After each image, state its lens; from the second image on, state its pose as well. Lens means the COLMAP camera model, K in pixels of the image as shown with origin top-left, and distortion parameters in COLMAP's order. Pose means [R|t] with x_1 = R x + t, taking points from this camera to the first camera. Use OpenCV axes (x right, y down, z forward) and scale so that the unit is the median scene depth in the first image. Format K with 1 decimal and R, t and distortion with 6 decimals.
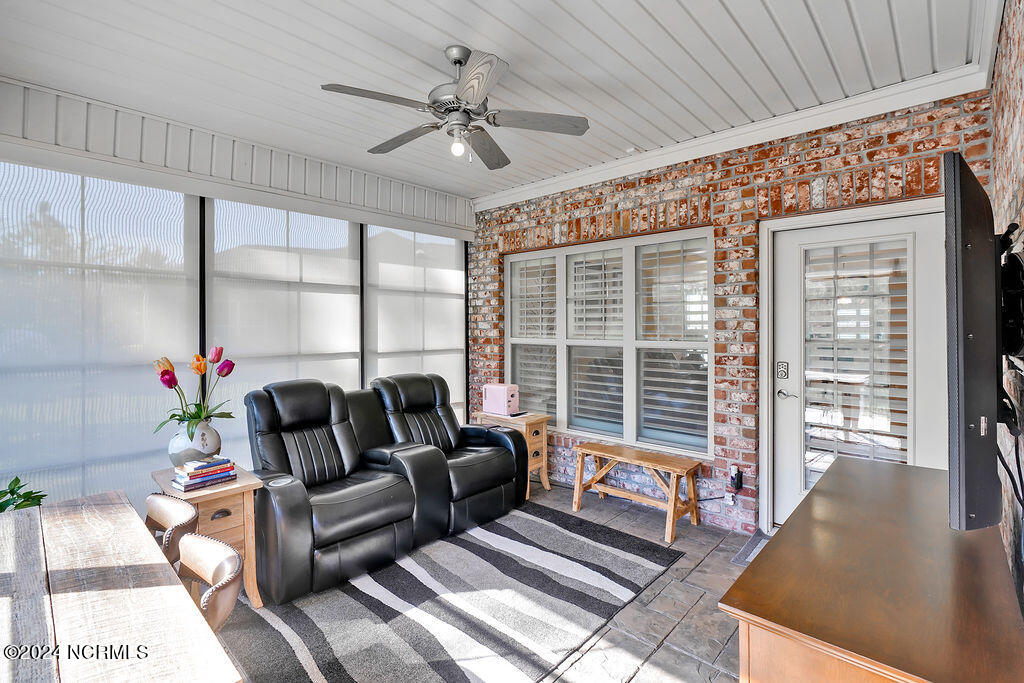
lens RADIAL K [[466.1, 0, 509.4], [0, 466.1, 328.6], [0, 0, 1]] dist [-0.035796, 0.000013]
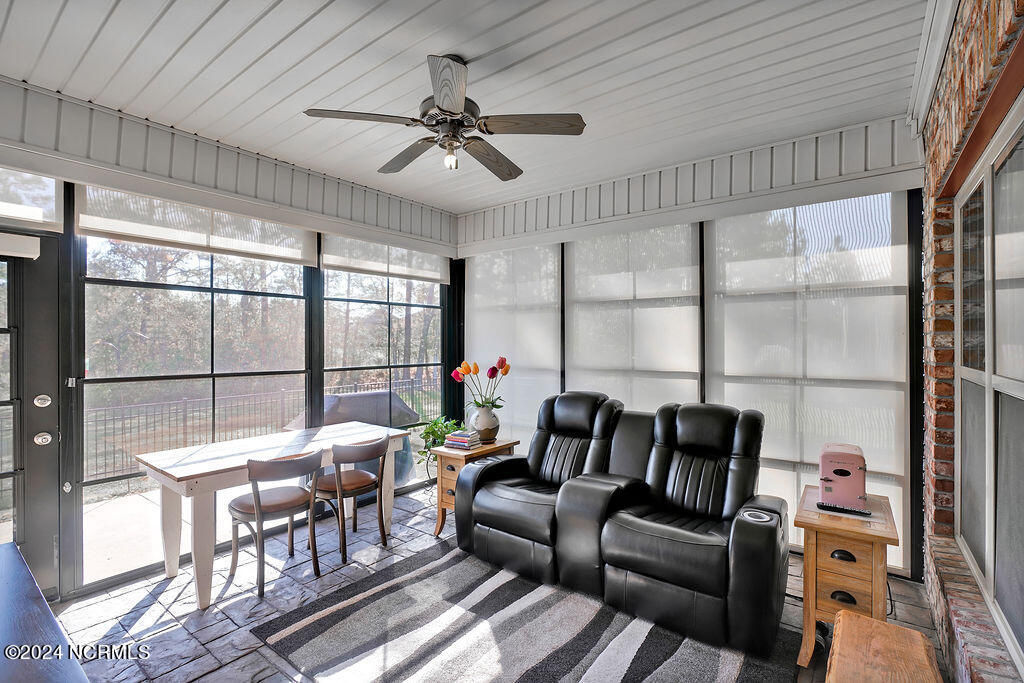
lens RADIAL K [[466.2, 0, 514.3], [0, 466.2, 345.7], [0, 0, 1]] dist [-0.011636, 0.000146]
pose [[0.109644, 0.011104, -0.993909, 0.502472], [0.001231, 0.999935, 0.011307, -0.009674], [0.993970, -0.002463, 0.109623, 0.576838]]
